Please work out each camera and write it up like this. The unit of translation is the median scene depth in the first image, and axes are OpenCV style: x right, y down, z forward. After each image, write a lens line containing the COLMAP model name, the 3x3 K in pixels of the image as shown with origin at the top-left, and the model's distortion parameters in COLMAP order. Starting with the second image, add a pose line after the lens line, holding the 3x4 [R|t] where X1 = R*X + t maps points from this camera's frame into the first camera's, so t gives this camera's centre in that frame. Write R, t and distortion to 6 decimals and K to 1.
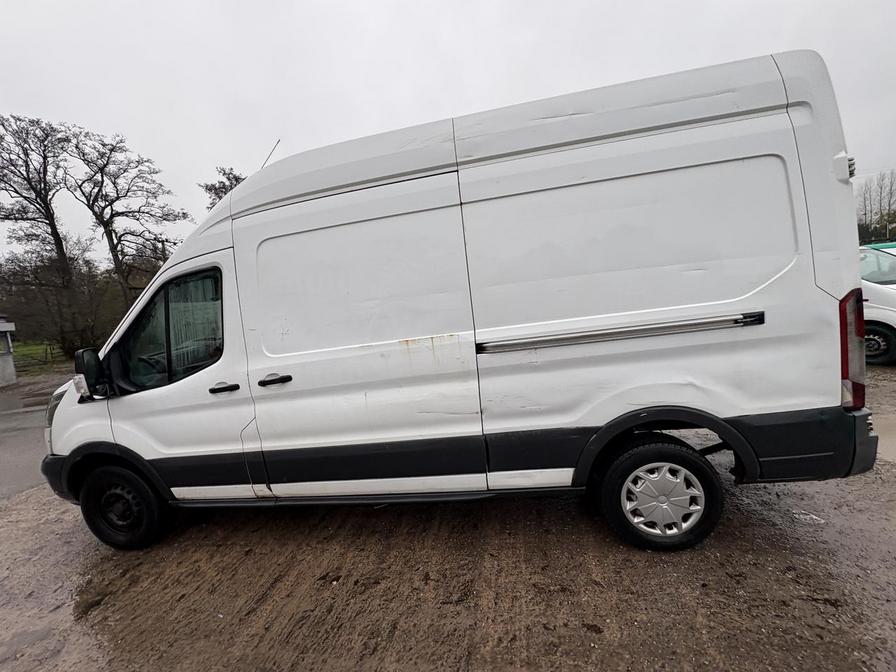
lens RADIAL K [[357.2, 0, 445.8], [0, 357.2, 336.4], [0, 0, 1]] dist [-0.000919, 0.000437]
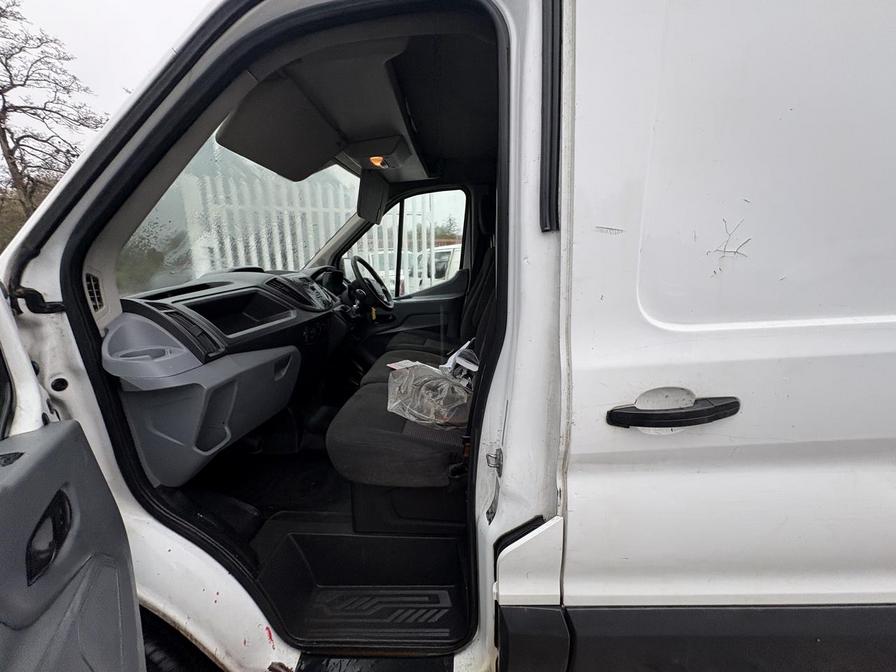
lens RADIAL K [[357.2, 0, 447.2], [0, 357.2, 335.7], [0, 0, 1]] dist [-0.000919, 0.000437]
pose [[0.989533, 0.055699, 0.133127, -0.069686], [-0.068874, 0.992947, 0.096503, 0.004492], [-0.126813, -0.104662, 0.986389, 0.072553]]
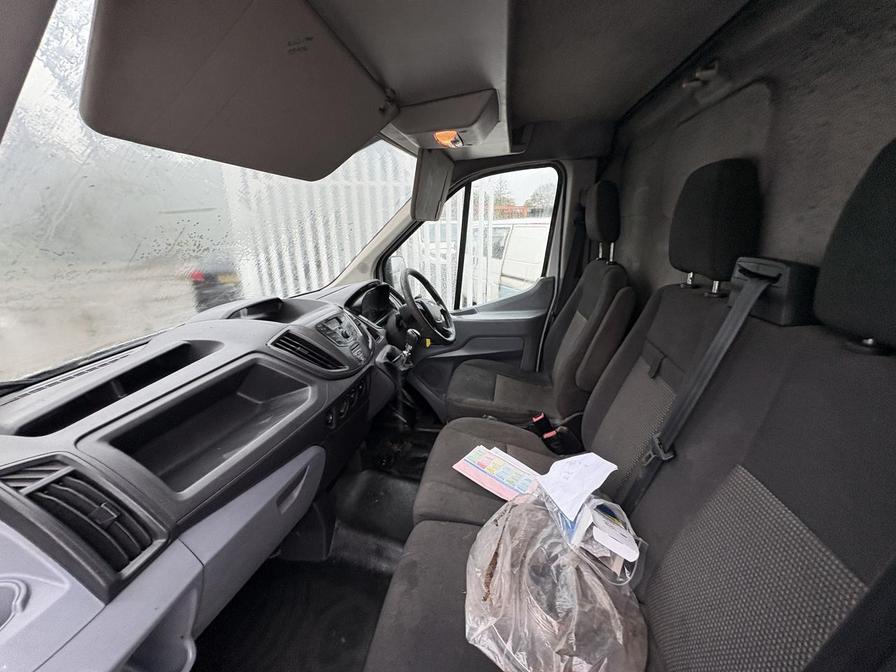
lens RADIAL K [[357.2, 0, 447.4], [0, 357.2, 338.0], [0, 0, 1]] dist [-0.000919, 0.000437]
pose [[0.996586, 0.081238, 0.014736, -0.074601], [-0.082537, 0.975683, 0.203051, -0.007772], [0.002118, -0.203574, 0.979057, 0.102185]]
